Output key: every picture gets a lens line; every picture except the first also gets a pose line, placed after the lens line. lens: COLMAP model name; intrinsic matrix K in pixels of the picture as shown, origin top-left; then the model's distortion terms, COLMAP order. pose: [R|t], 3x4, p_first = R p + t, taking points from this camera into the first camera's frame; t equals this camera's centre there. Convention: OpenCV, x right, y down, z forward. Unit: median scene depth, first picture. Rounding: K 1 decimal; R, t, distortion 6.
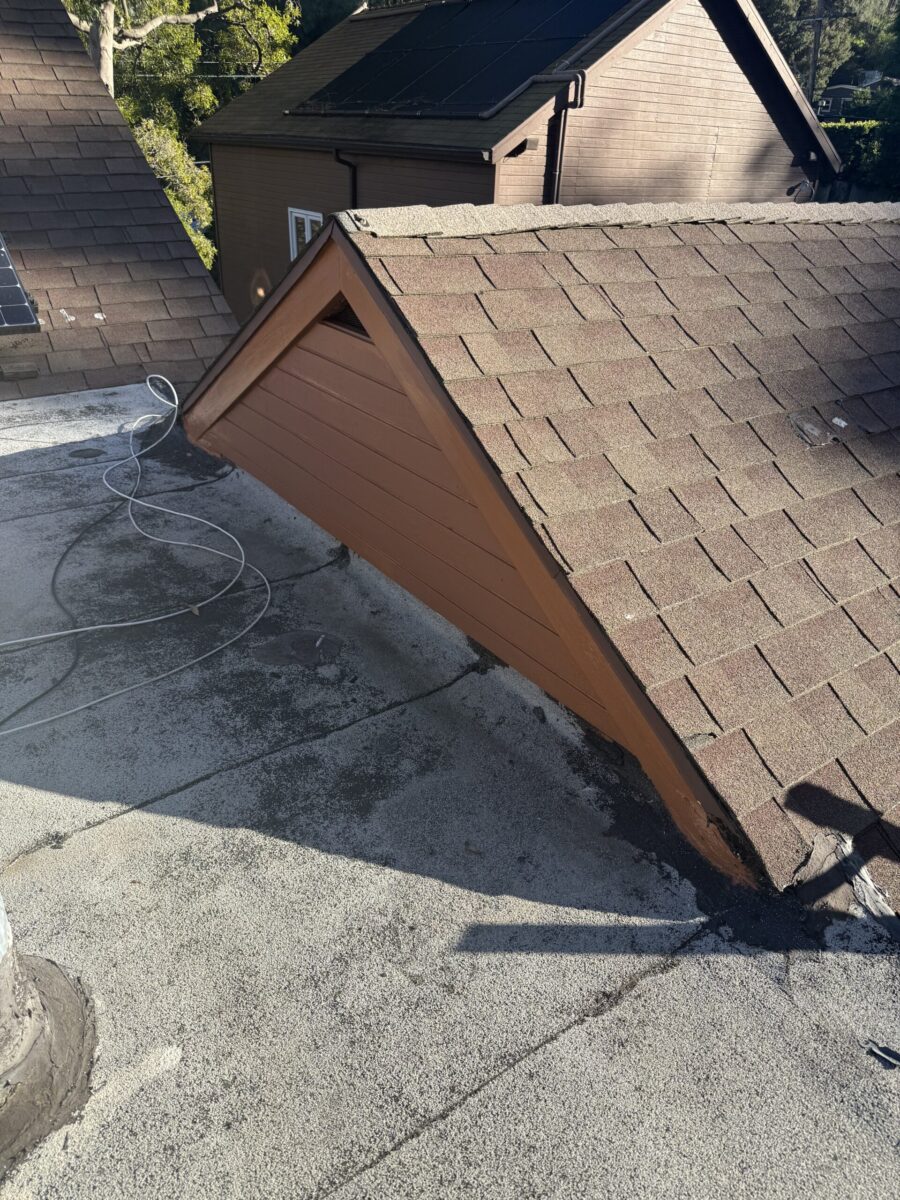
lens RADIAL K [[849.5, 0, 455.1], [0, 849.5, 607.1], [0, 0, 1]] dist [0.142902, -0.241766]
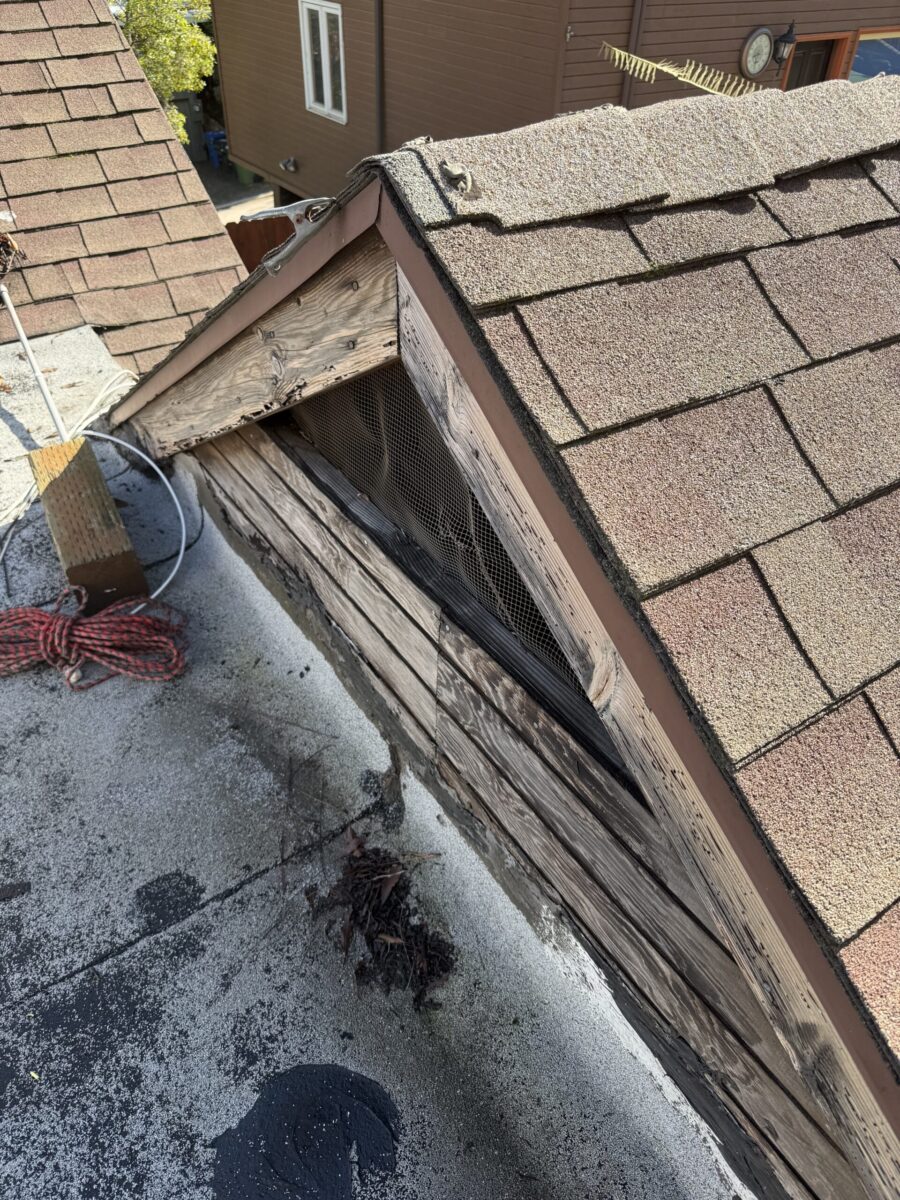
lens RADIAL K [[839.1, 0, 450.0], [0, 839.1, 600.0], [0, 0, 1]] dist [0.056110, -0.066896]
pose [[0.999390, 0.013955, -0.032015, -0.096149], [-0.007373, 0.980347, 0.197145, -0.339913], [0.034137, -0.196789, 0.979851, 0.617481]]
